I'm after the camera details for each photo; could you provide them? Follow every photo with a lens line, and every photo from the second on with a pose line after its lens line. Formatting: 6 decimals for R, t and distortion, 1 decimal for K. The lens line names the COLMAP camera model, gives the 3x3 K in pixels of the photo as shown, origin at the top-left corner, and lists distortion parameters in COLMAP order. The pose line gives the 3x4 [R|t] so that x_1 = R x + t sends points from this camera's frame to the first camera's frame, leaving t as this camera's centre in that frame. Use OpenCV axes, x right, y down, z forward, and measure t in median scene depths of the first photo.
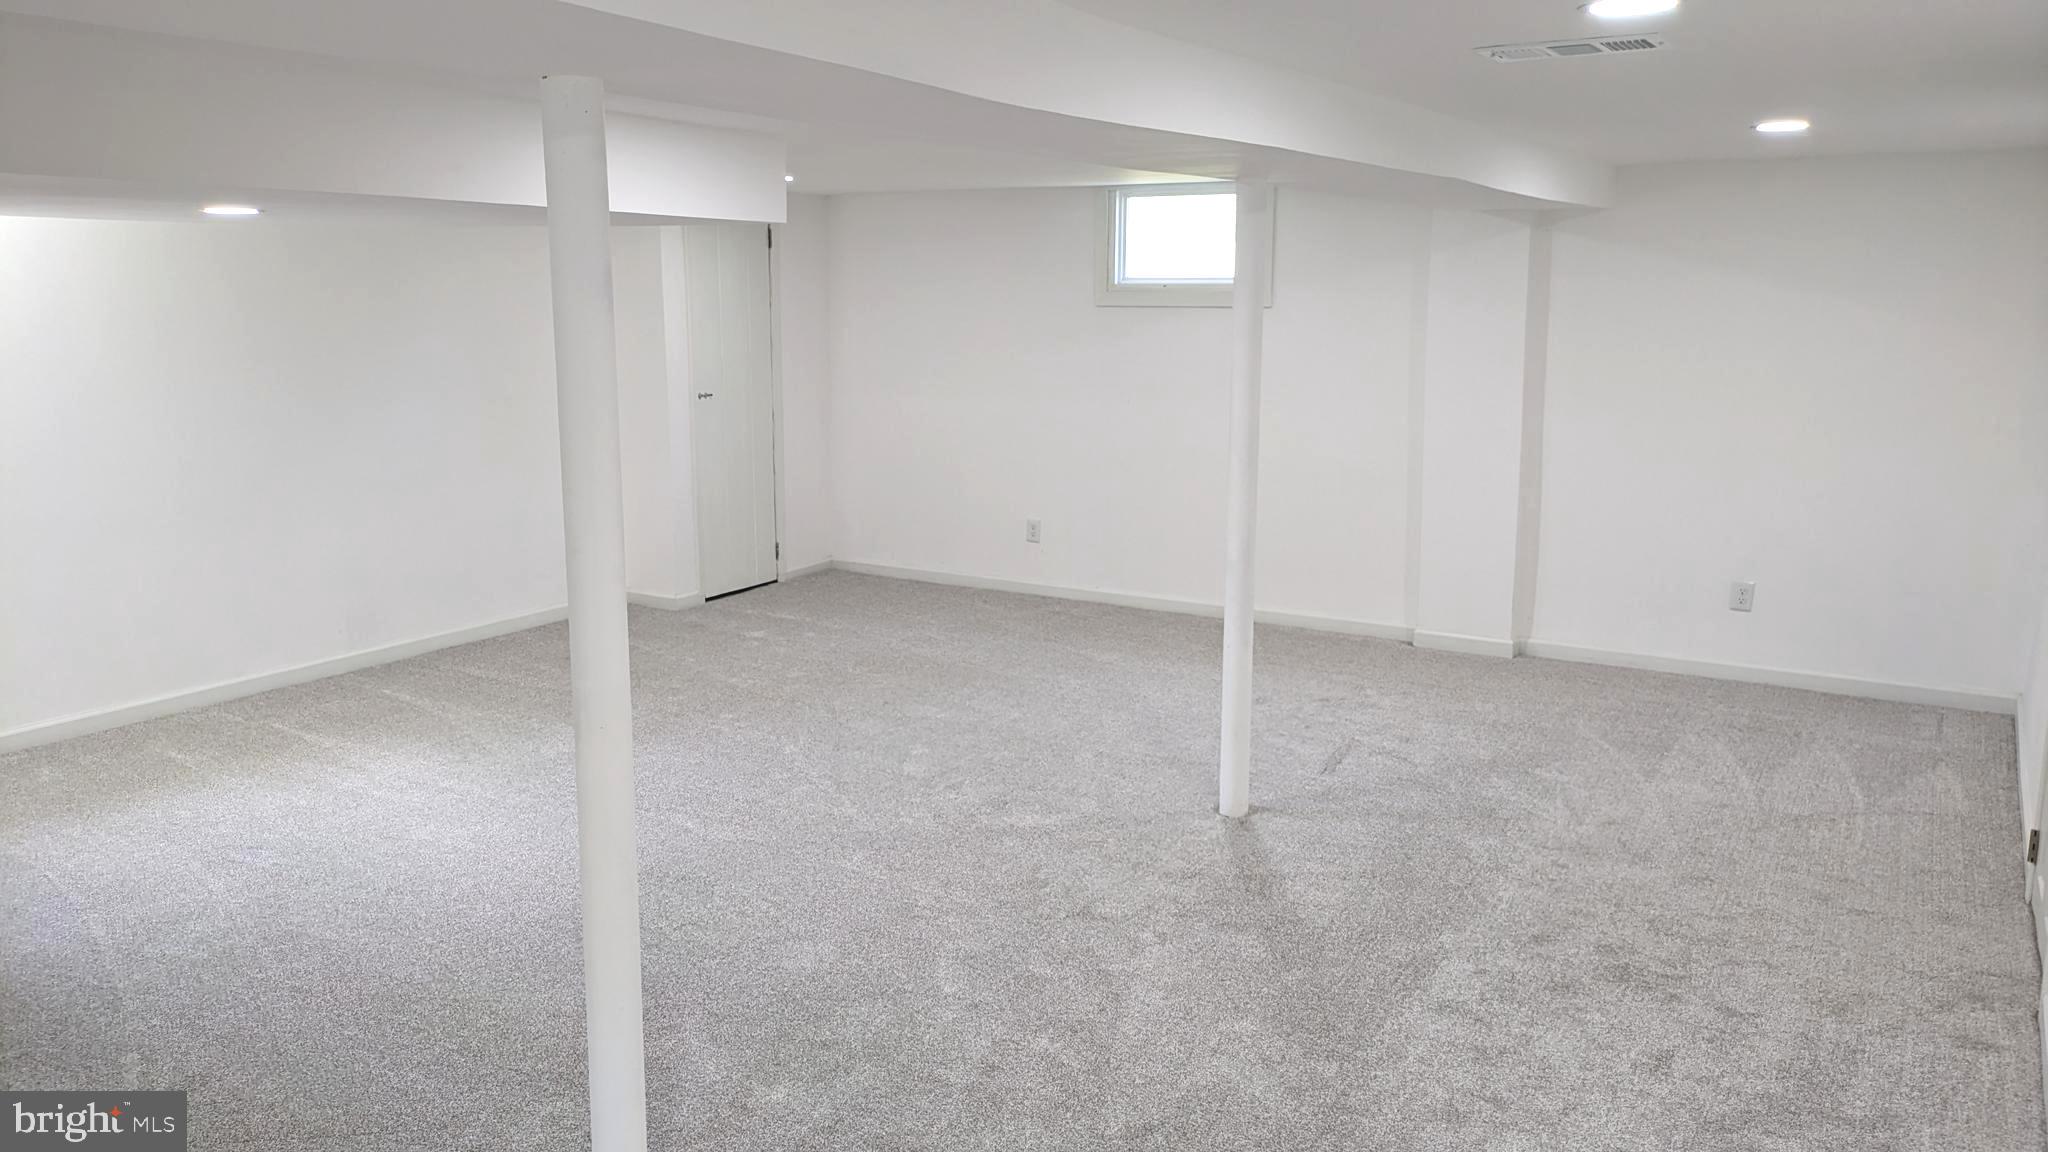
lens RADIAL K [[1491.5, 0, 1016.8], [0, 1491.5, 566.9], [0, 0, 1]] dist [0.018479, -0.002580]
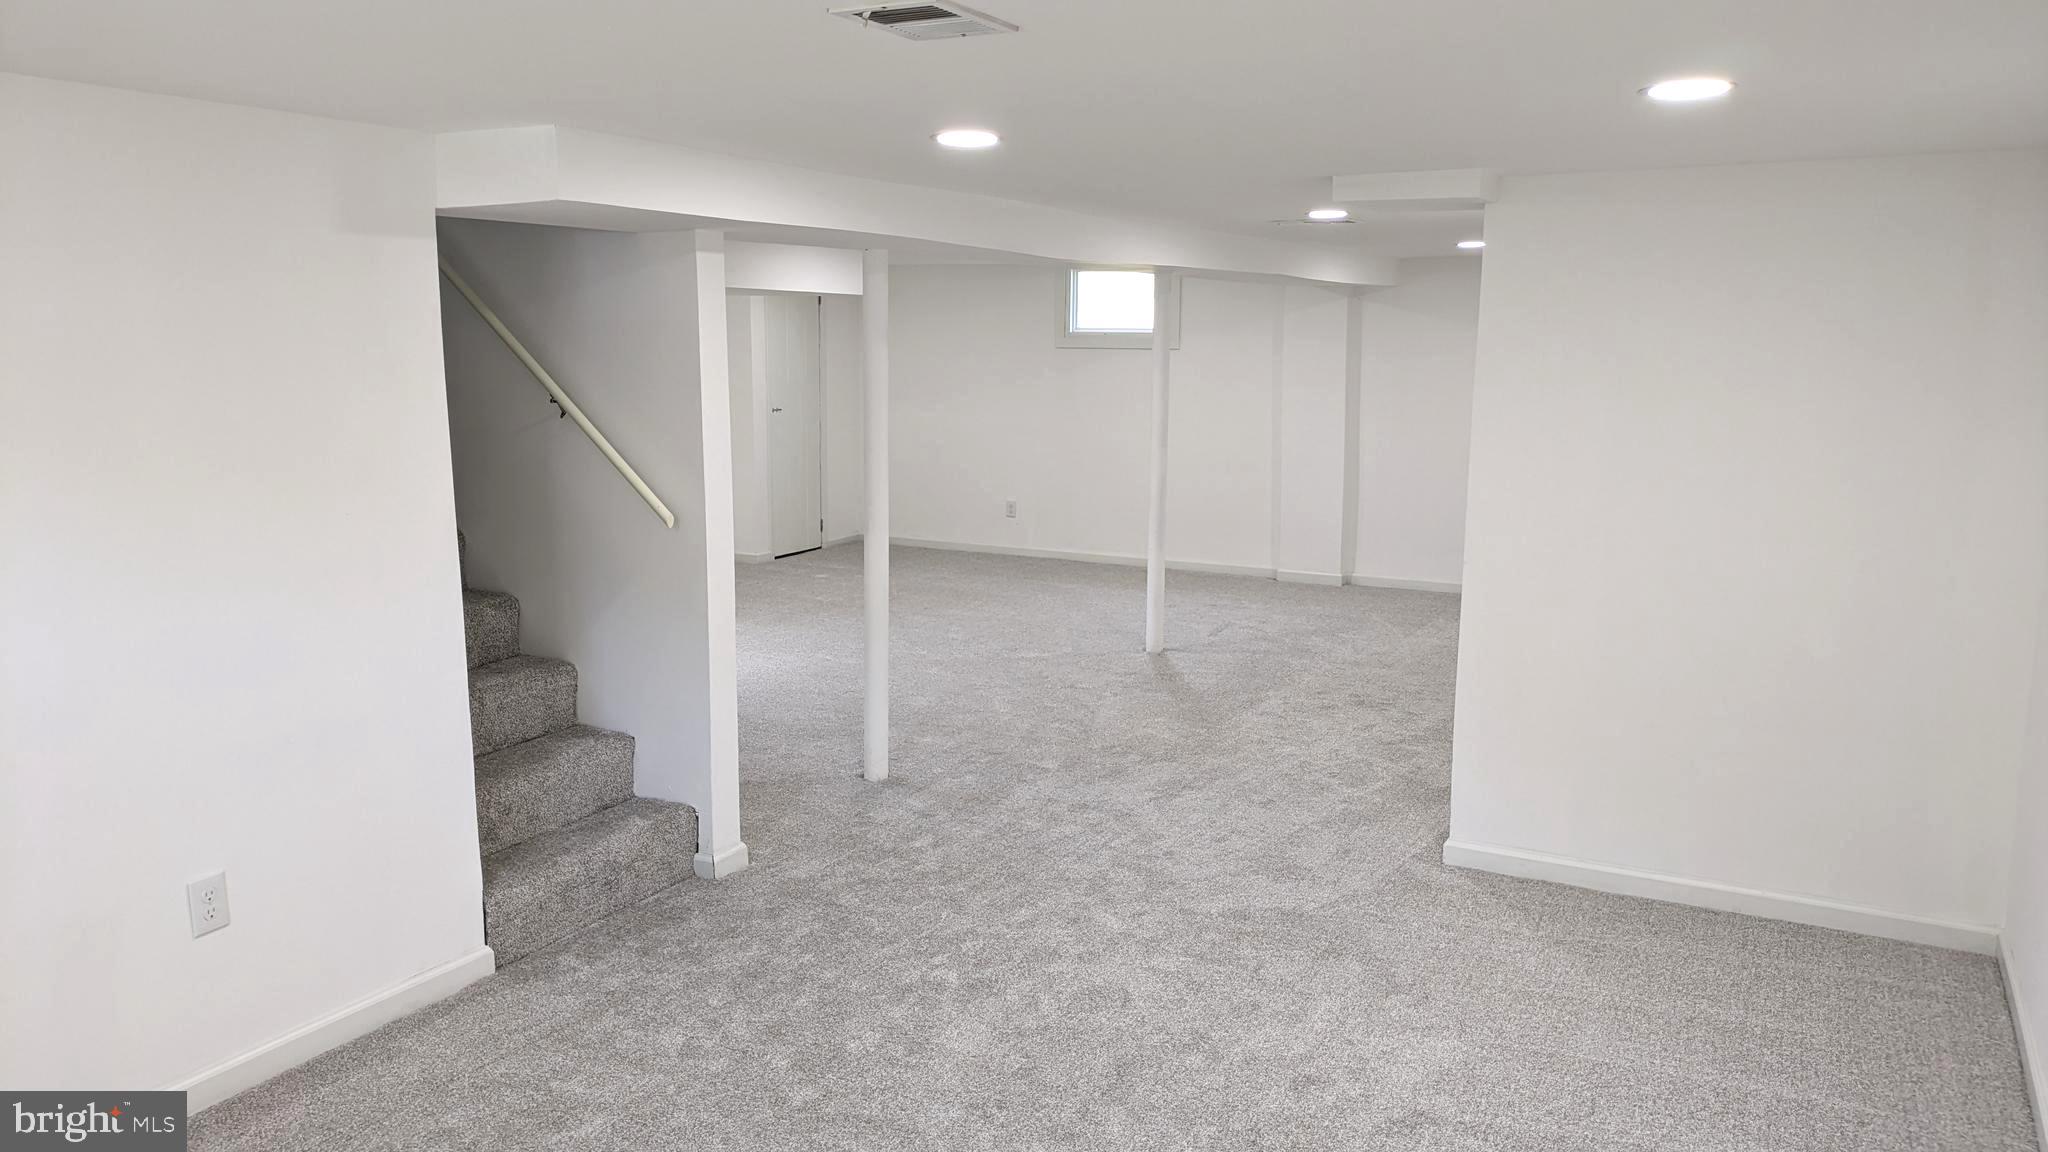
lens RADIAL K [[1491.5, 0, 1016.8], [0, 1491.5, 566.9], [0, 0, 1]] dist [0.018479, -0.002580]
pose [[0.998708, -0.001665, 0.050782, -0.086360], [0.003105, 0.999595, -0.028281, 0.109915], [-0.050714, 0.028402, 0.998309, -0.611824]]
